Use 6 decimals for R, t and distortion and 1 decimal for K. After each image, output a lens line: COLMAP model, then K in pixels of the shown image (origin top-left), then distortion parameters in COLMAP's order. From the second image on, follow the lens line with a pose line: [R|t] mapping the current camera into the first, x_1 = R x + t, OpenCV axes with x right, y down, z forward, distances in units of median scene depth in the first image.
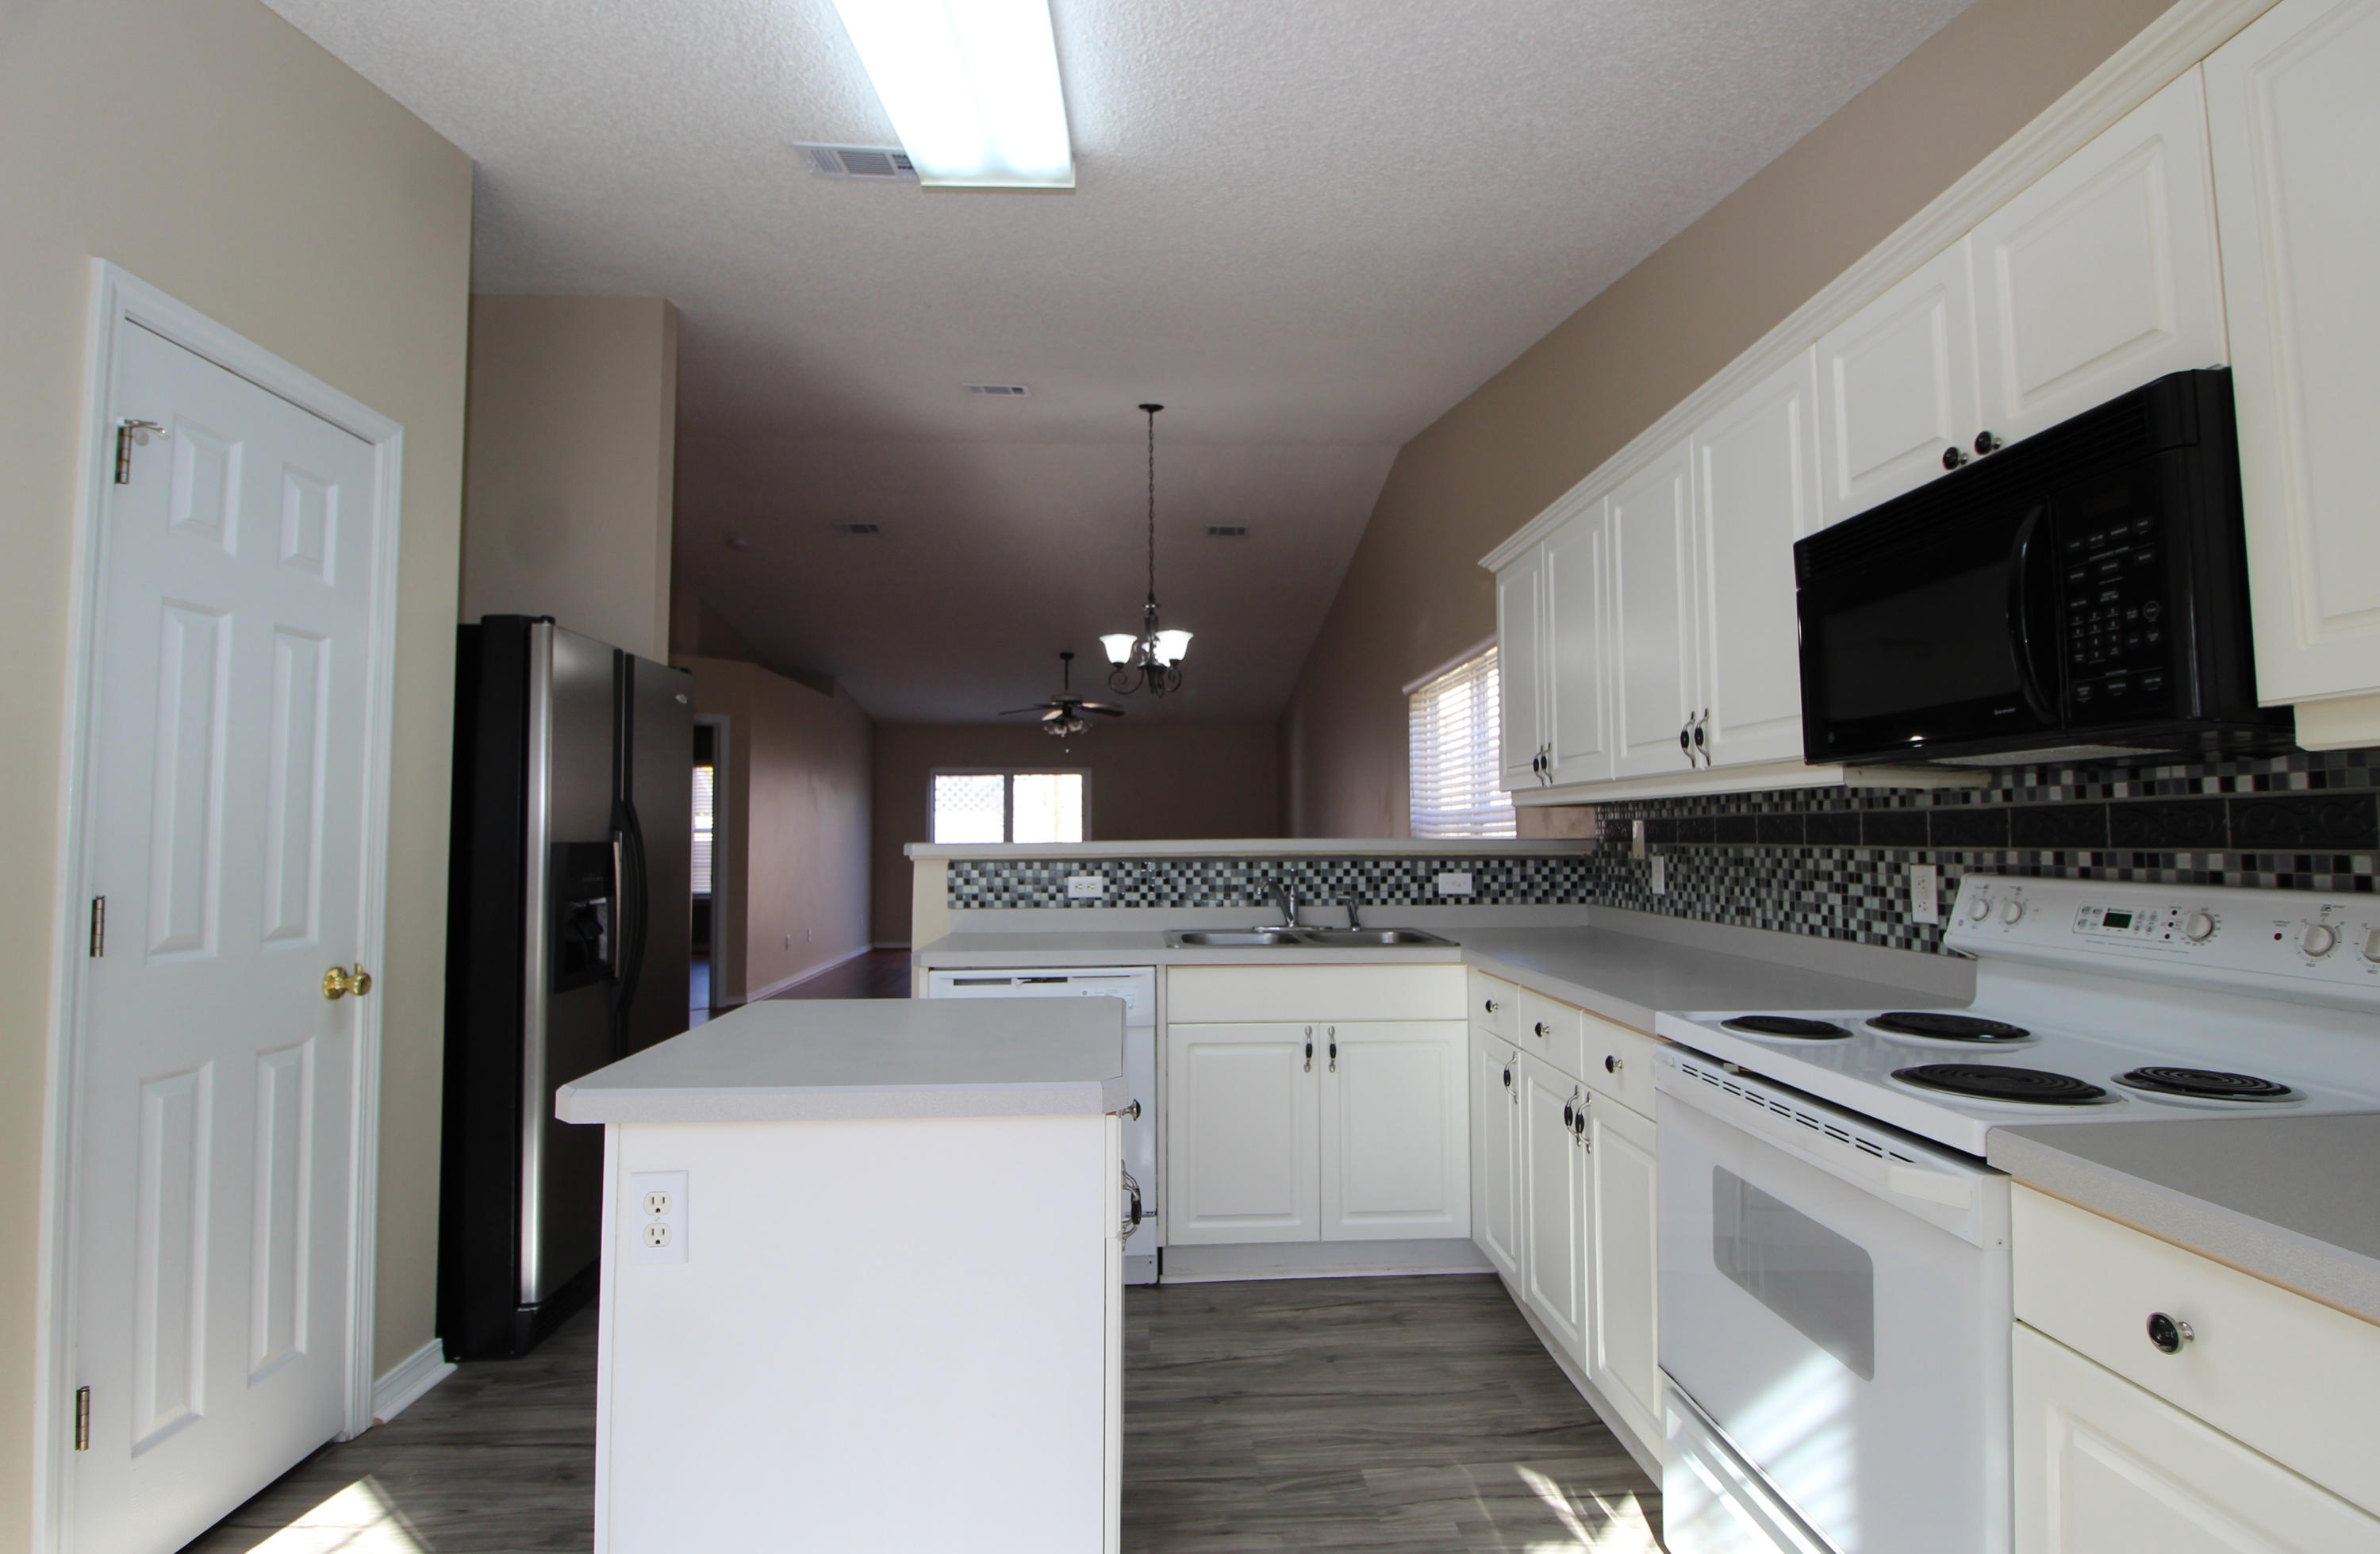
lens RADIAL K [[1126.5, 0, 1190.0], [0, 1126.5, 777.0], [0, 0, 1]] dist [-0.000160, -0.000023]
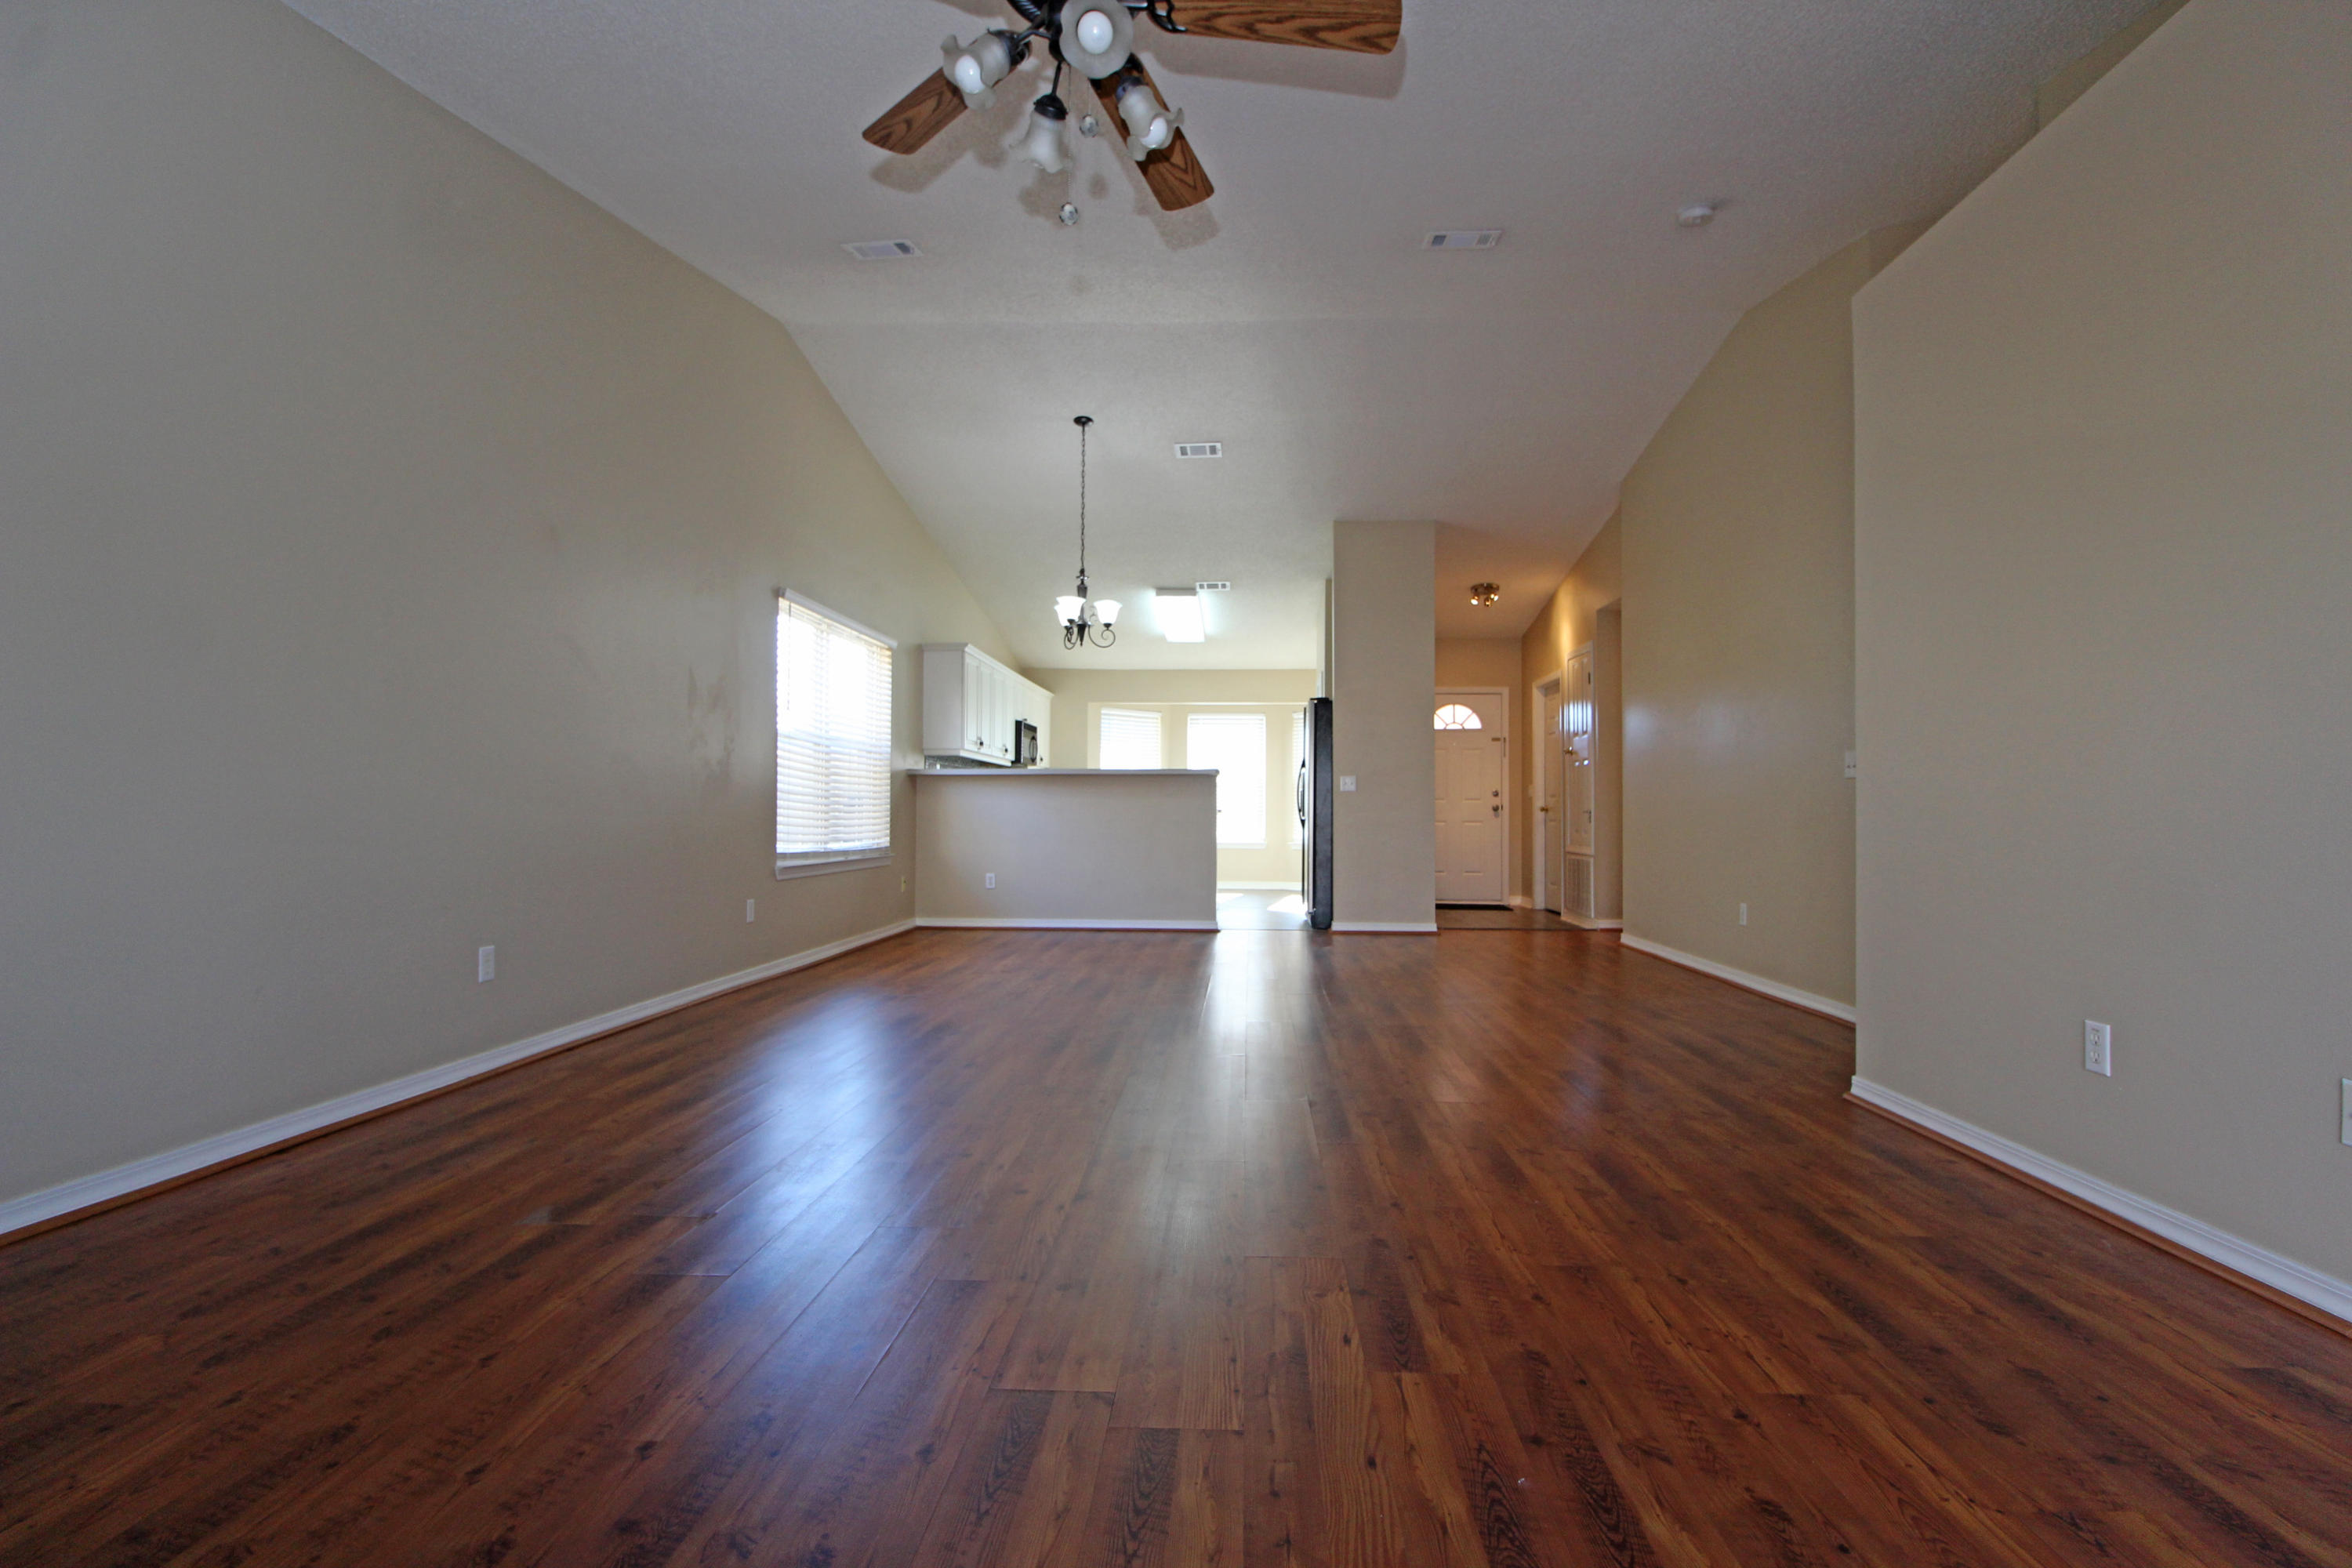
lens RADIAL K [[1101.1, 0, 1193.3], [0, 1101.1, 784.9], [0, 0, 1]] dist [-0.004840, -0.006350]
pose [[-0.995306, 0.000366, 0.096776, -0.612222], [-0.007251, 0.996900, -0.078345, 0.392569], [-0.096505, -0.078679, -0.992218, 4.819545]]
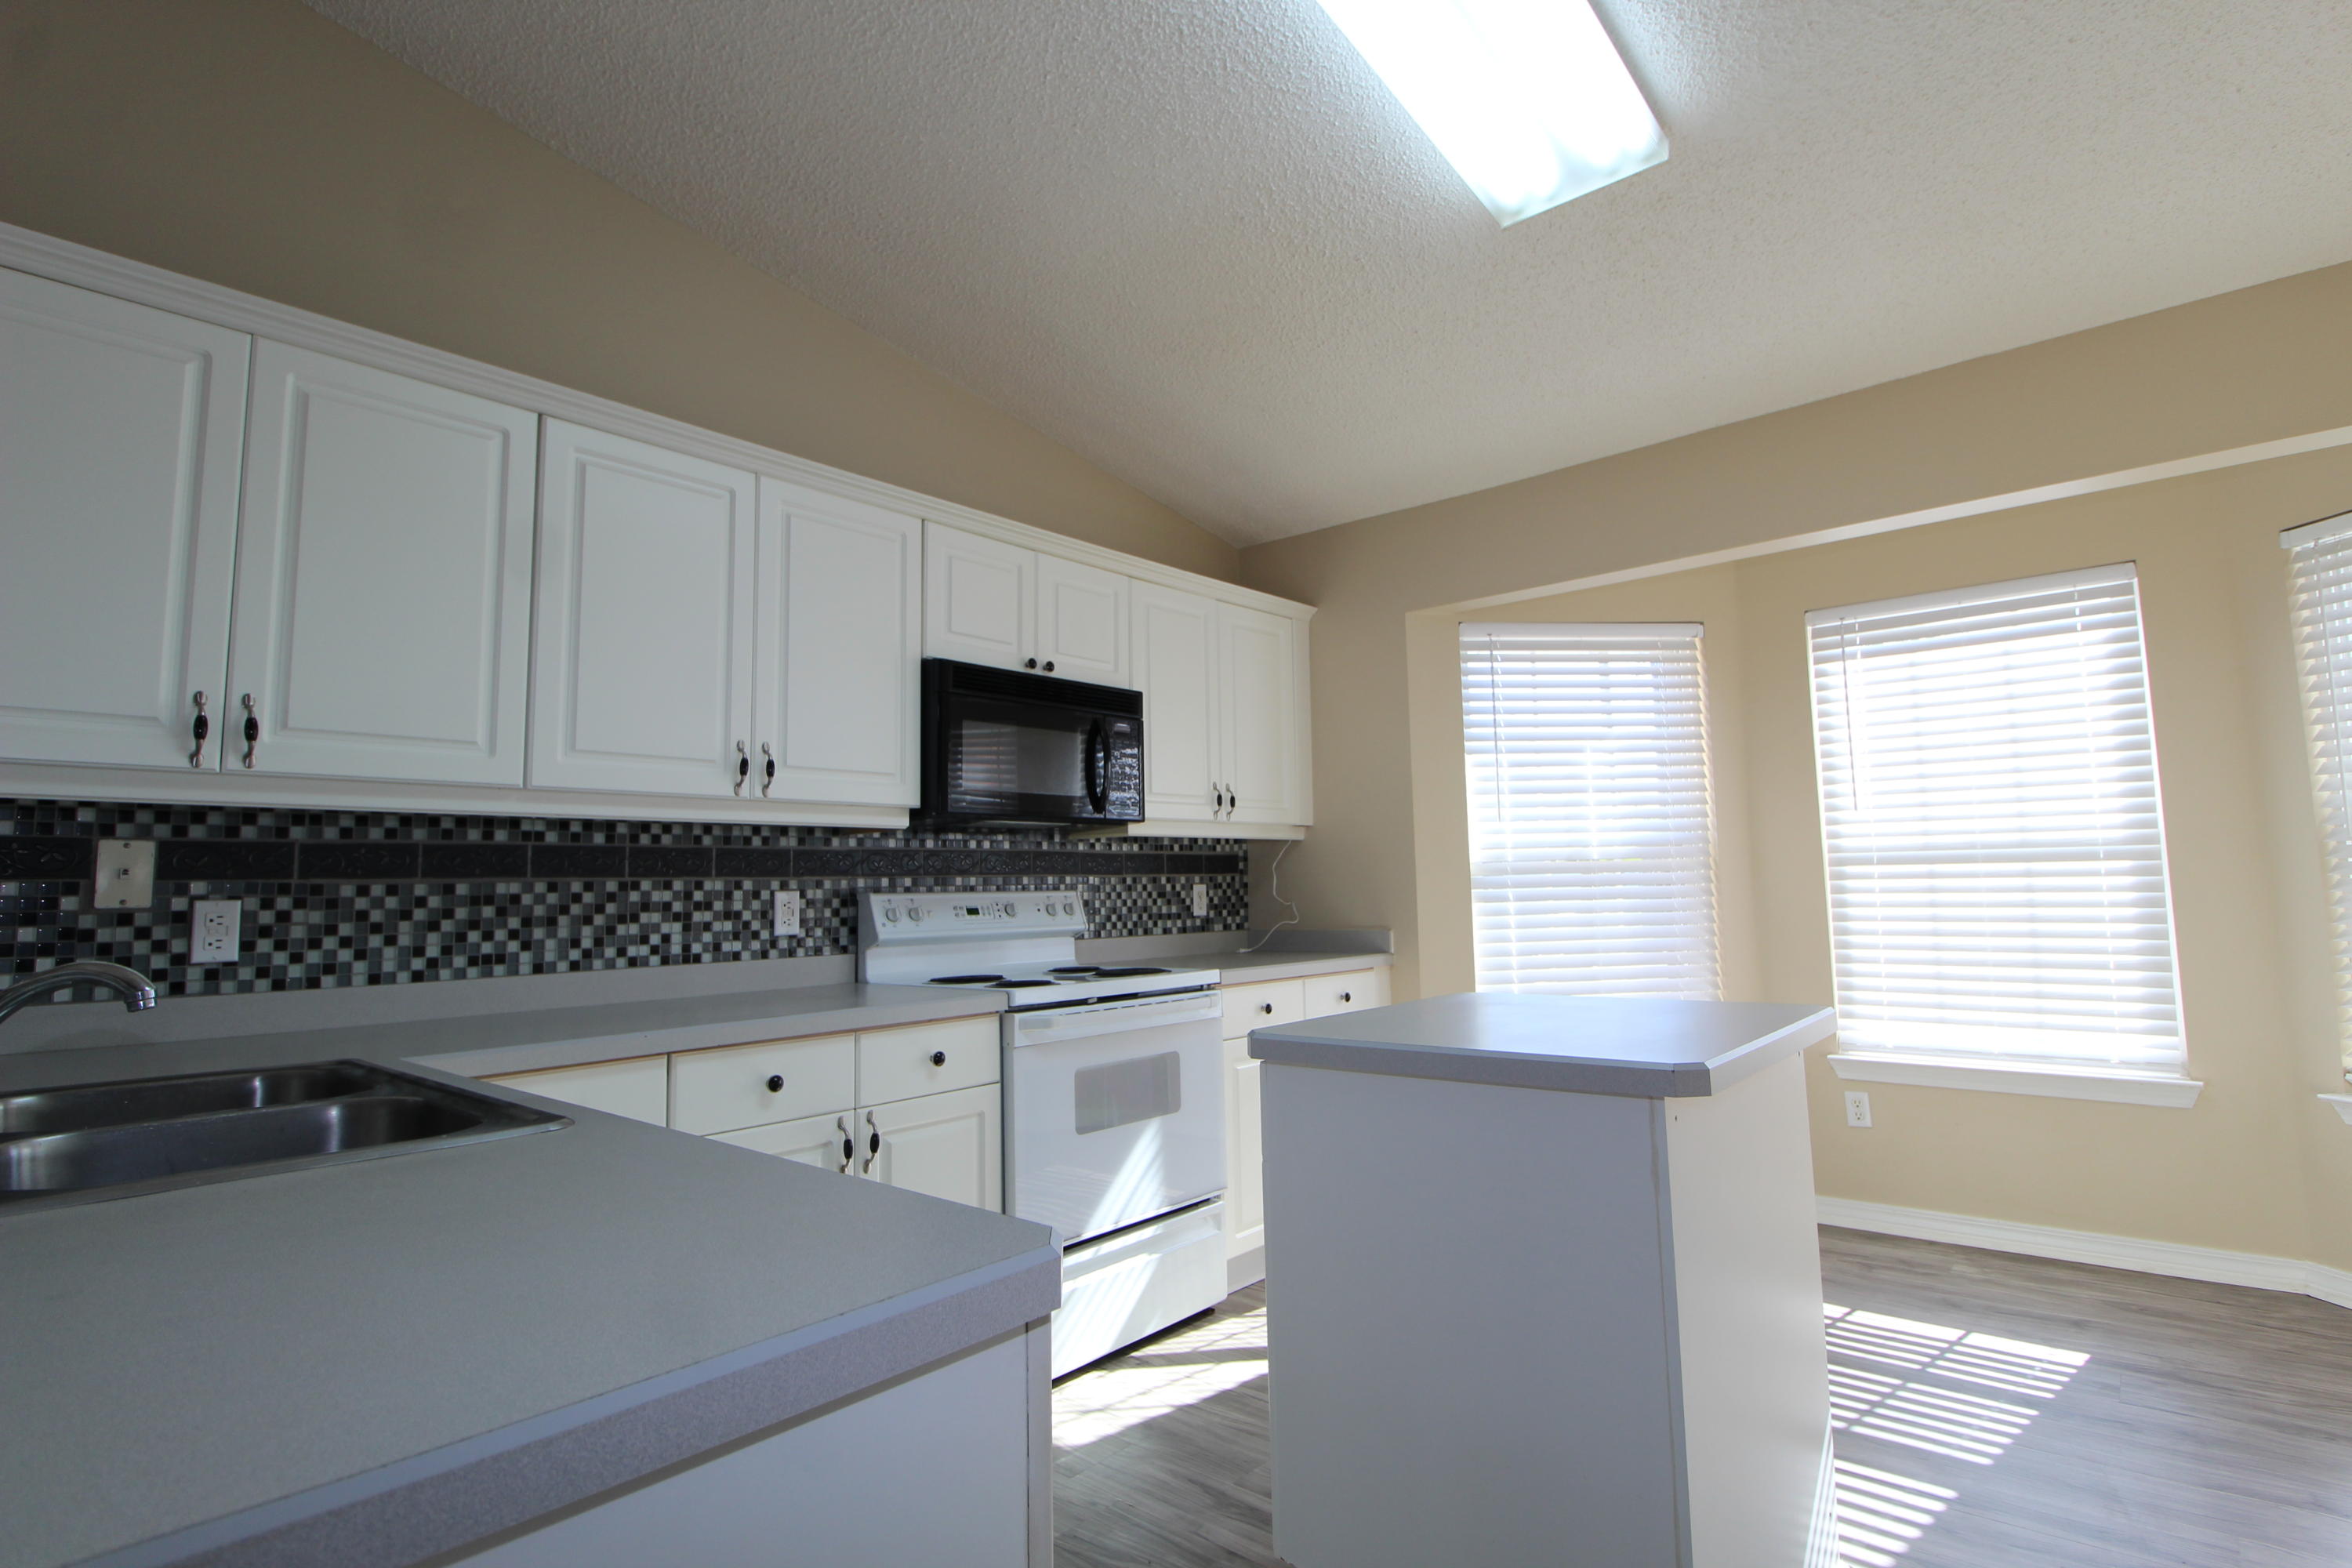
lens RADIAL K [[1110.4, 0, 1176.0], [0, 1110.4, 784.0], [0, 0, 1]] dist [-0.023474, -0.001619]
pose [[-0.715416, 0.084399, 0.693583, -0.505840], [-0.012338, 0.990997, -0.133316, 0.105989], [-0.698590, -0.103934, -0.707933, 1.407914]]
